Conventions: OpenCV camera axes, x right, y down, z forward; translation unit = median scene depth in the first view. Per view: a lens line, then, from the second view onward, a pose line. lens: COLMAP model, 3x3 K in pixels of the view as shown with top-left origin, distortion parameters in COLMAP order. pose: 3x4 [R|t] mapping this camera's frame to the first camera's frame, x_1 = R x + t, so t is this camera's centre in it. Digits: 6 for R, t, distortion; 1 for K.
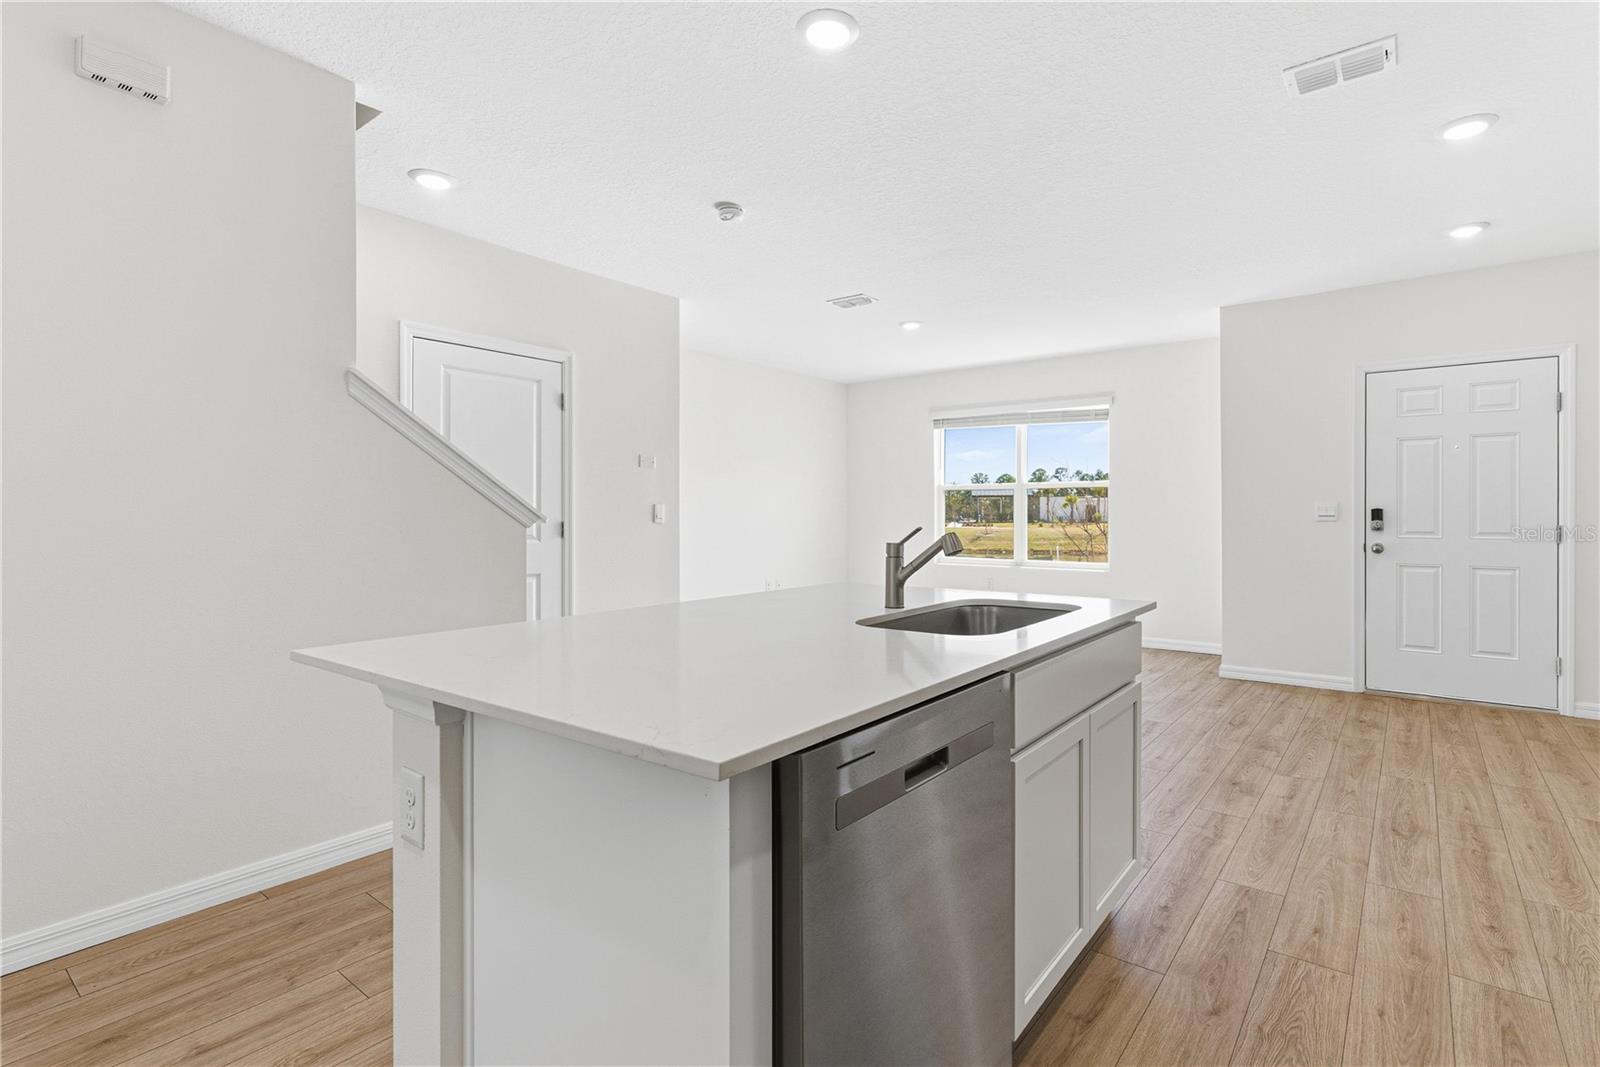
lens RADIAL K [[797.3, 0, 818.2], [0, 797.3, 521.2], [0, 0, 1]] dist [0.000203, 0.000539]
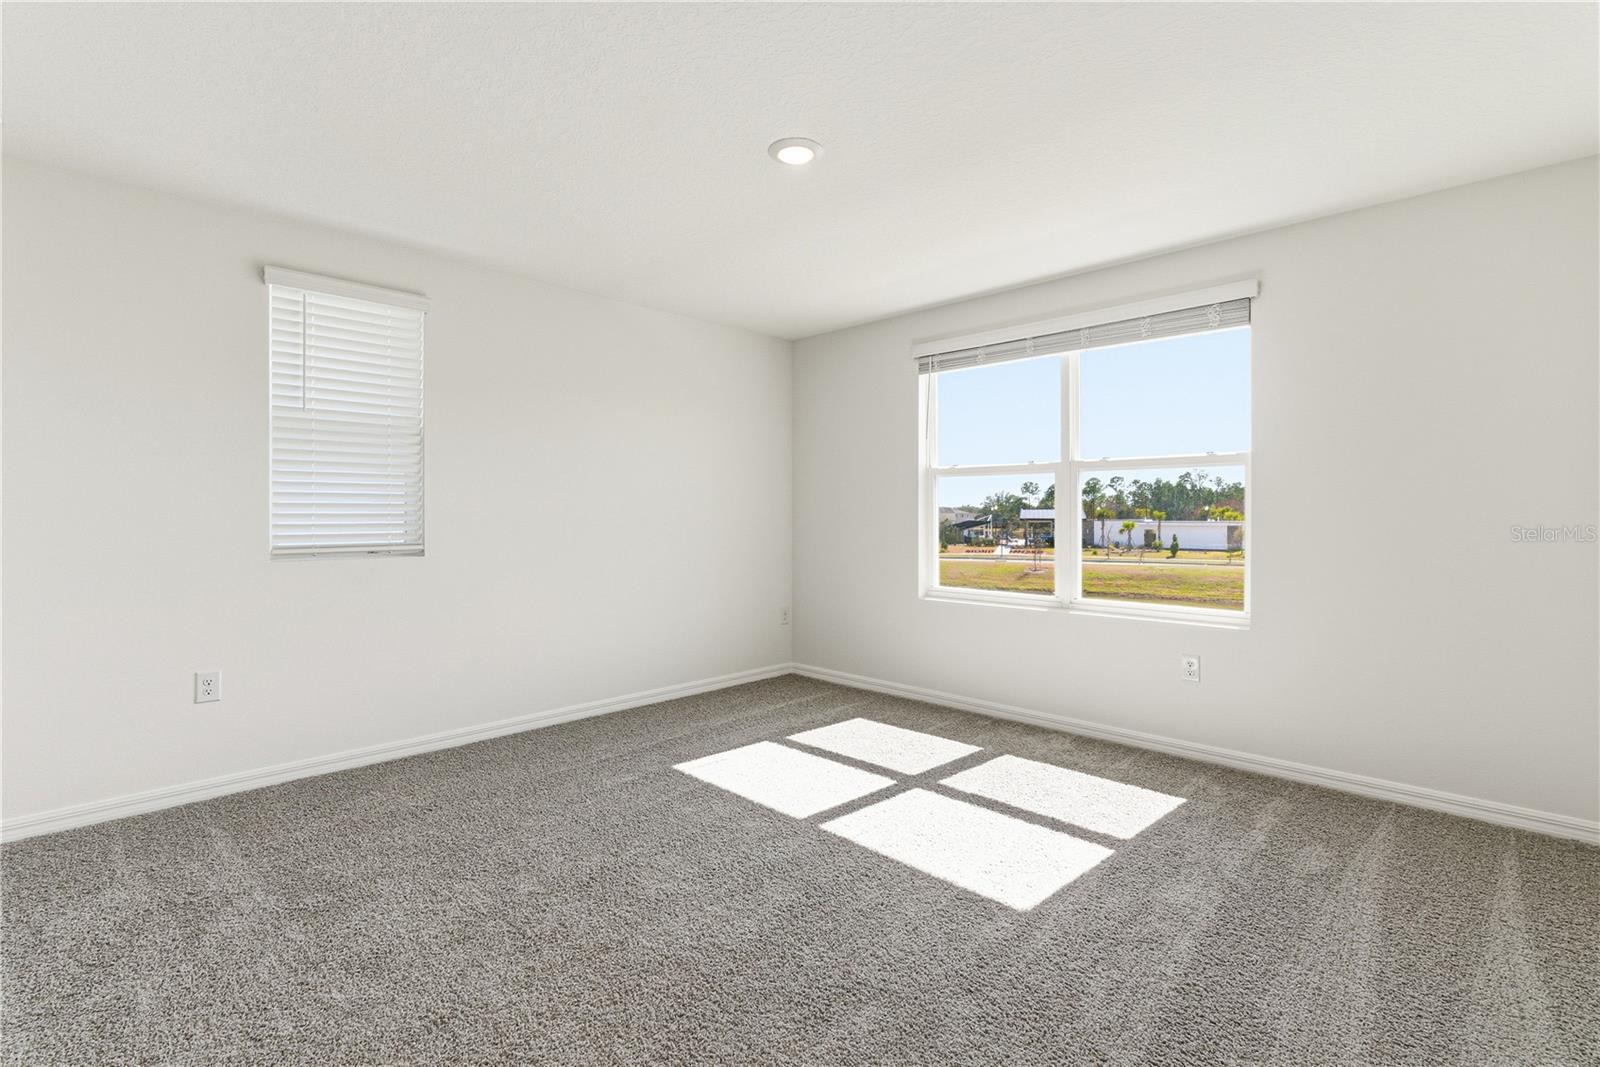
lens RADIAL K [[718.3, 0, 790.4], [0, 718.3, 532.9], [0, 0, 1]] dist [0.001227, 0.001188]
pose [[0.988301, 0.010817, -0.152133, 0.217461], [-0.011839, 0.999913, -0.005813, 0.015572], [0.152057, 0.007546, 0.988343, 0.733606]]
